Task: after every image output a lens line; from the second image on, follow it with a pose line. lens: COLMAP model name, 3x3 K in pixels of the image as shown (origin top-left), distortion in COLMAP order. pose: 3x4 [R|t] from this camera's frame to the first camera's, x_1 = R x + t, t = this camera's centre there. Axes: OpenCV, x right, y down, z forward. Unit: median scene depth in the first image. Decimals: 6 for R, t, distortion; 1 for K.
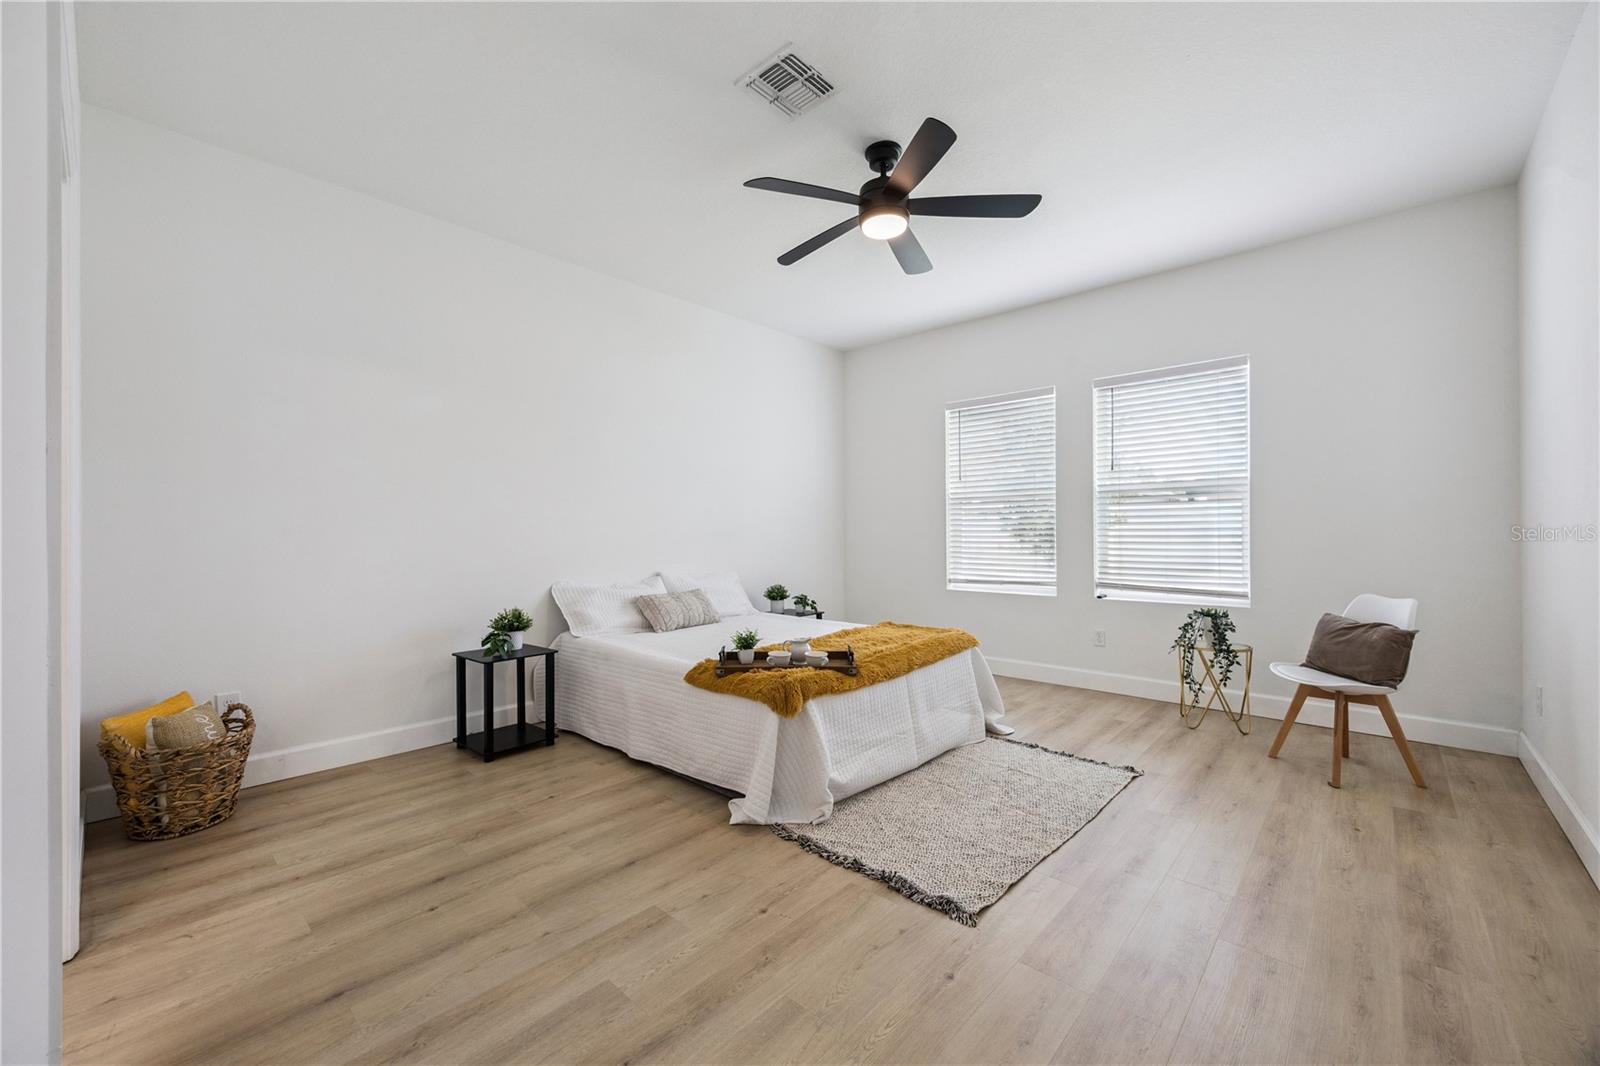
lens RADIAL K [[607.6, 0, 793.1], [0, 607.6, 537.1], [0, 0, 1]] dist [-0.003517, -0.000555]
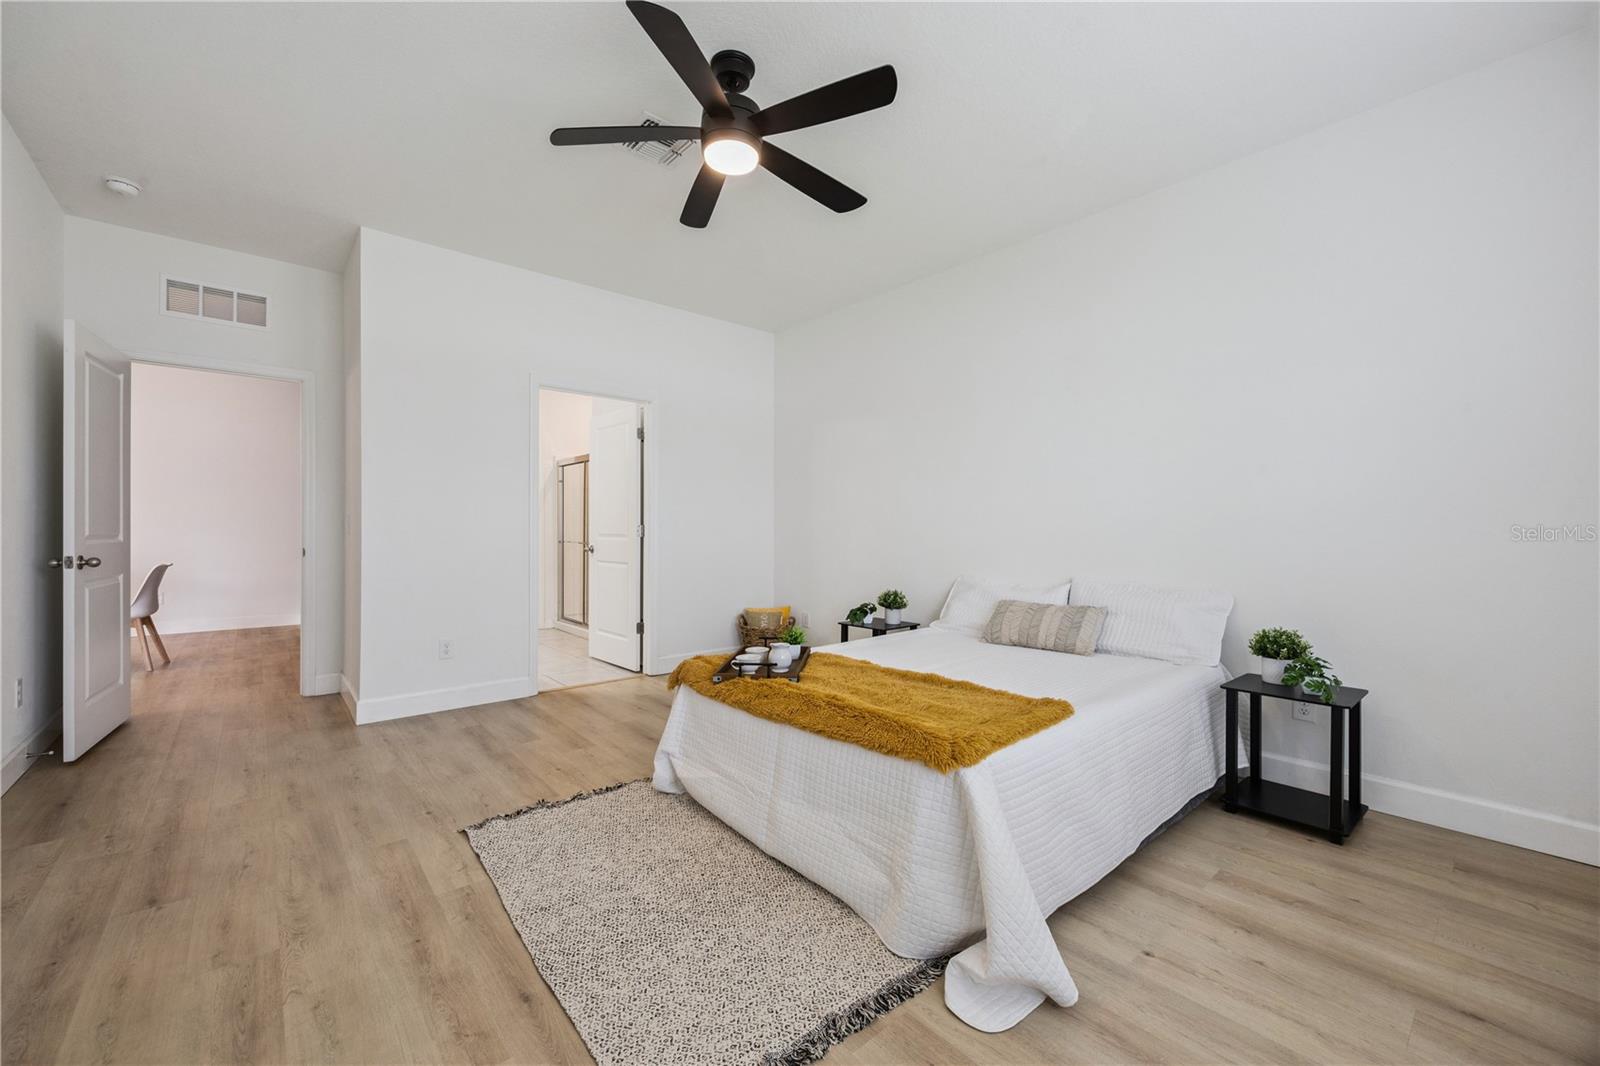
lens RADIAL K [[607.6, 0, 803.9], [0, 607.6, 533.3], [0, 0, 1]] dist [-0.003517, -0.000555]
pose [[-0.077566, 0.011894, -0.996916, 1.196706], [-0.007338, 0.999895, 0.012501, -0.015115], [0.996960, 0.008285, -0.077471, 1.433524]]
